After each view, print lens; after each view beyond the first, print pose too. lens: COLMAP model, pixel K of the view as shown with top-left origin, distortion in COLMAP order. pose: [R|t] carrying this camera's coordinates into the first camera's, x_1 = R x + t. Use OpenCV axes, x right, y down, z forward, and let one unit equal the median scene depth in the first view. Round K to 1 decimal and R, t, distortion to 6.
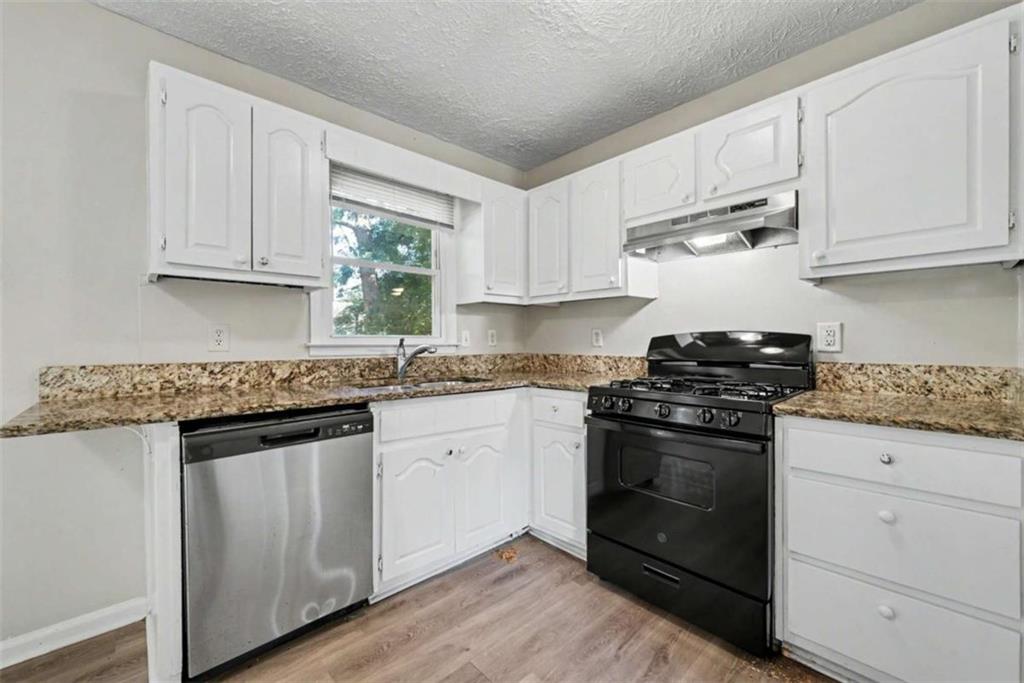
lens RADIAL K [[415.1, 0, 514.7], [0, 415.1, 350.3], [0, 0, 1]] dist [-0.000906, 0.000227]
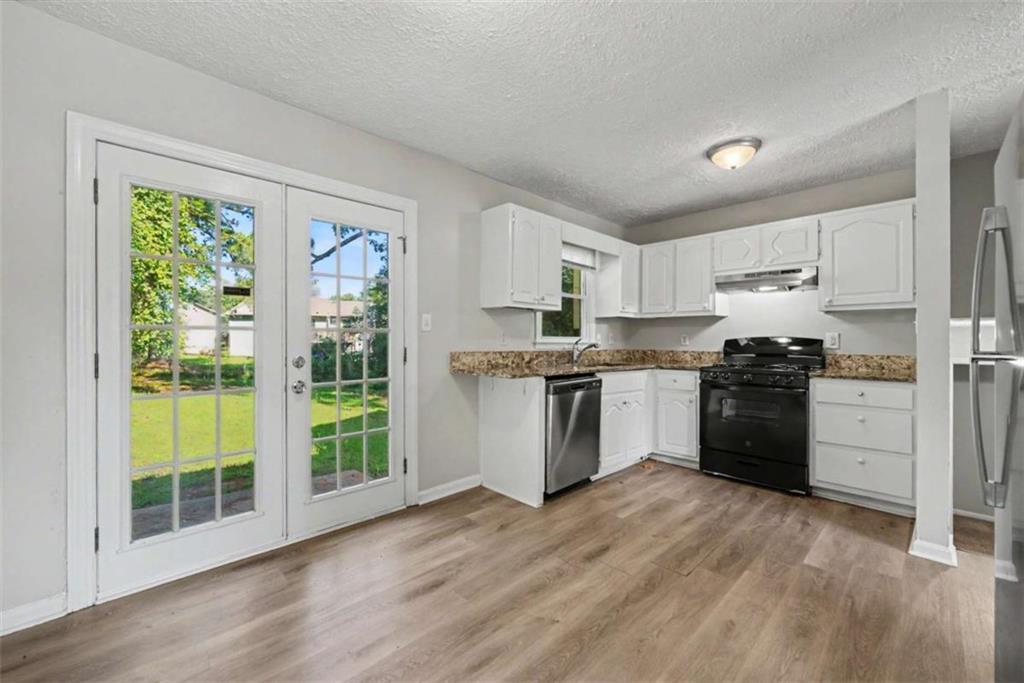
lens RADIAL K [[416.6, 0, 514.5], [0, 416.6, 345.4], [0, 0, 1]] dist [-0.000121, -0.000069]
pose [[0.999683, 0.009250, 0.023409, -0.621519], [-0.008977, 0.999891, -0.011746, 0.020919], [-0.023515, 0.011532, 0.999657, -0.729653]]
